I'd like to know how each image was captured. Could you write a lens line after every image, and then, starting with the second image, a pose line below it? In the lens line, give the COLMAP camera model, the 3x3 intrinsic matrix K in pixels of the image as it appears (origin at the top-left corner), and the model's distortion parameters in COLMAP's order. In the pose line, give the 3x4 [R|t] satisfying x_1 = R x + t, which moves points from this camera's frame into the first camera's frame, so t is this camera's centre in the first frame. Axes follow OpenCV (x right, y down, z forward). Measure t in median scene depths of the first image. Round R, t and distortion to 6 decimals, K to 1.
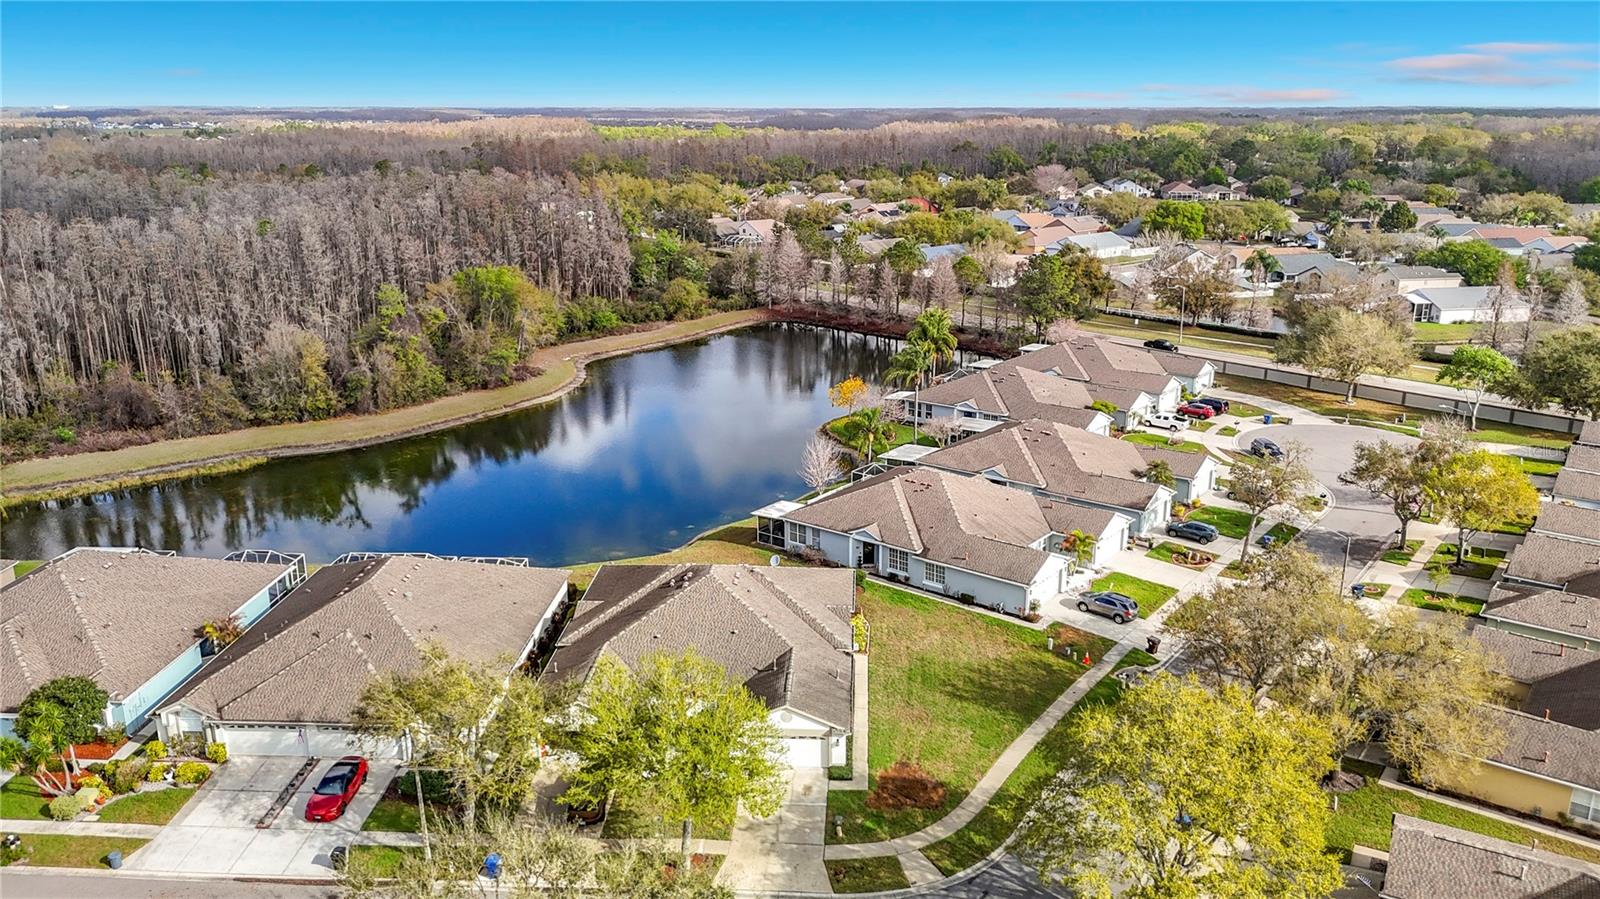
lens RADIAL K [[1183.8, 0, 814.6], [0, 1183.8, 442.6], [0, 0, 1]] dist [0.090378, -0.105053]
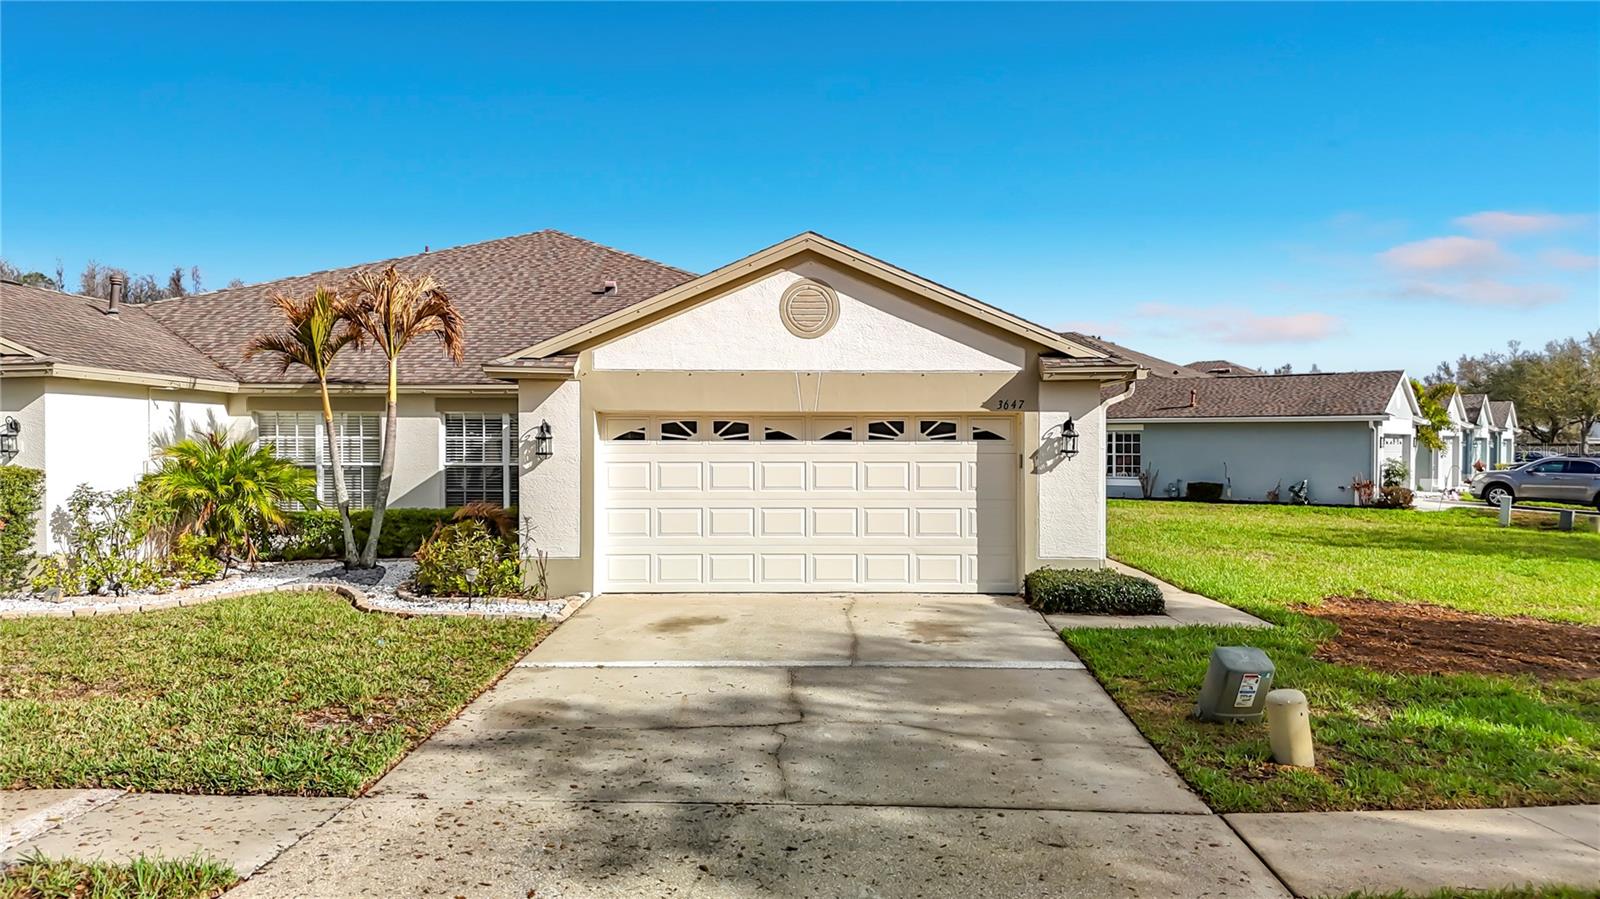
lens RADIAL K [[1183.8, 0, 814.6], [0, 1183.8, 442.6], [0, 0, 1]] dist [0.090378, -0.105053]
pose [[0.999401, -0.004963, 0.034258, -0.020544], [0.014097, 0.962238, -0.271845, 0.213793], [-0.031615, 0.272165, 0.961731, 0.568533]]
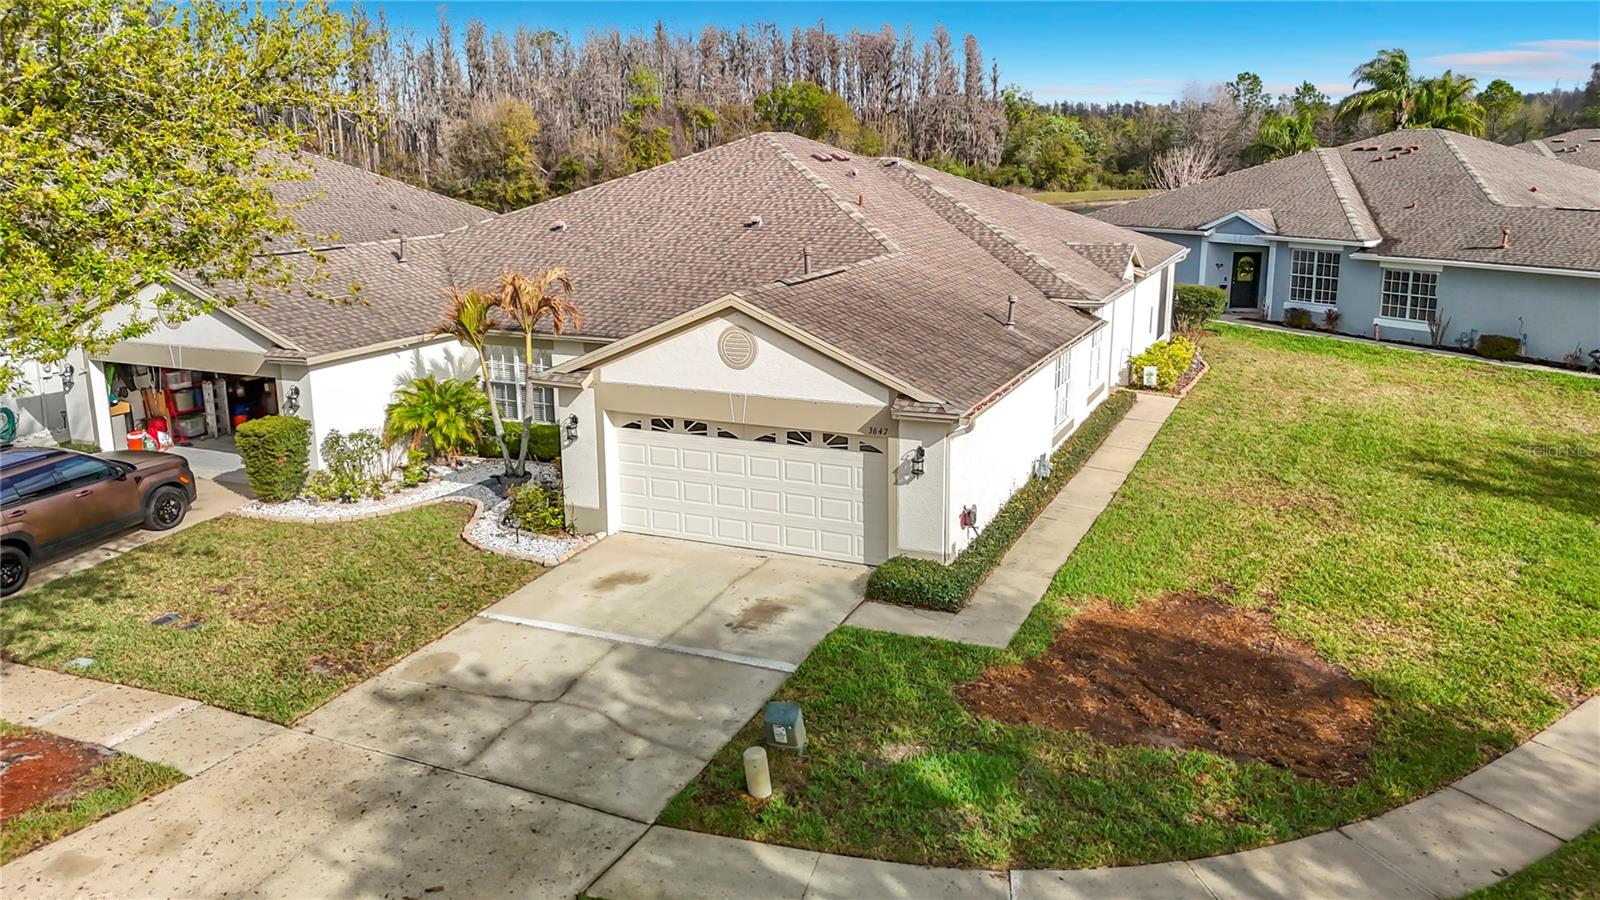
lens RADIAL K [[1206.3, 0, 814.2], [0, 1206.3, 417.3], [0, 0, 1]] dist [0.091687, -0.091550]
pose [[0.932076, 0.069738, -0.355486, 0.062029], [-0.088314, 0.995432, -0.036276, 0.177664], [0.351332, 0.065206, 0.933977, 0.527257]]
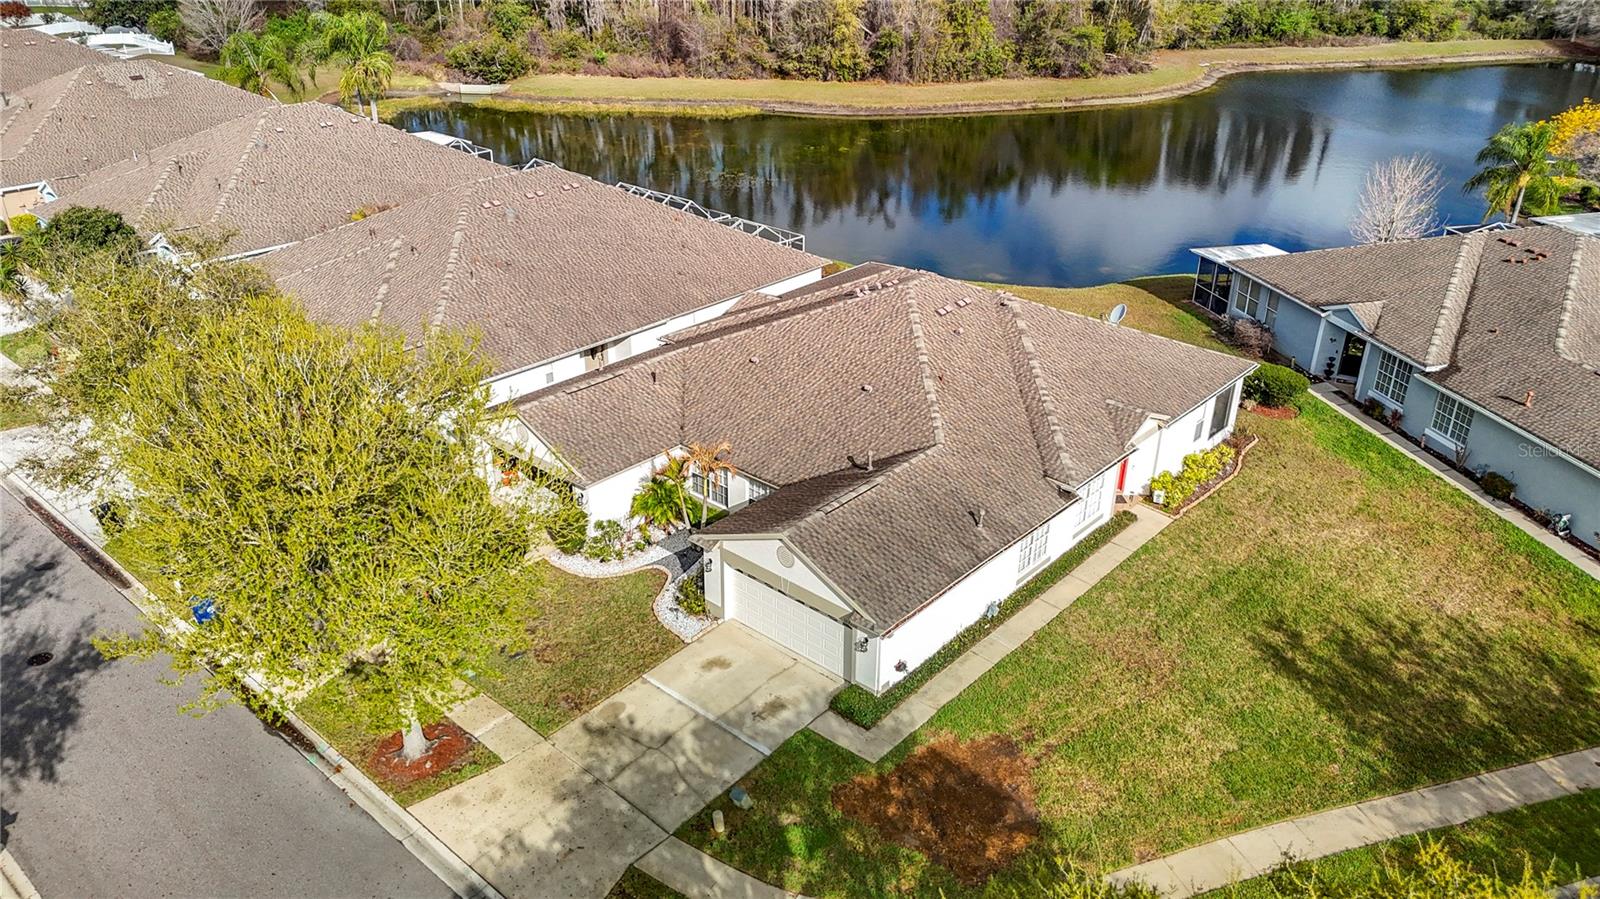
lens RADIAL K [[1183.8, 0, 814.6], [0, 1183.8, 442.6], [0, 0, 1]] dist [0.090378, -0.105053]
pose [[0.781437, 0.281712, -0.556771, 0.168105], [-0.179639, 0.956075, 0.231625, 0.050708], [0.597566, -0.080983, 0.797720, 0.436552]]
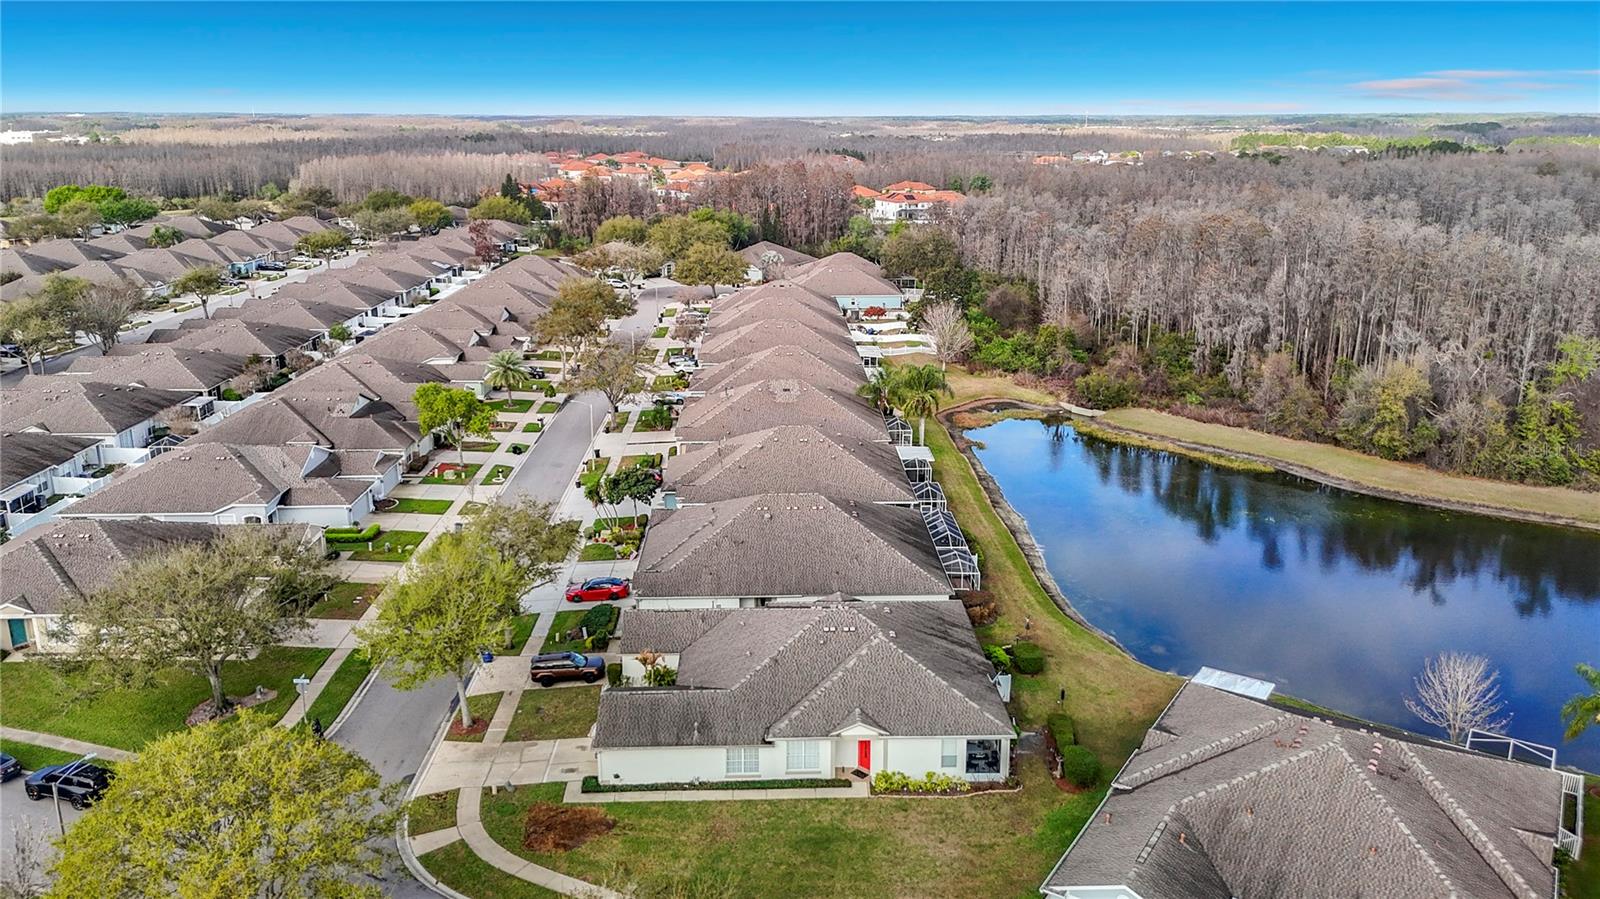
lens RADIAL K [[1183.8, 0, 814.6], [0, 1183.8, 442.6], [0, 0, 1]] dist [0.090378, -0.105053]
pose [[0.070150, 0.260535, -0.962913, 0.640267], [-0.269883, 0.934248, 0.233118, -0.187020], [0.960334, 0.243521, 0.135851, 0.679385]]
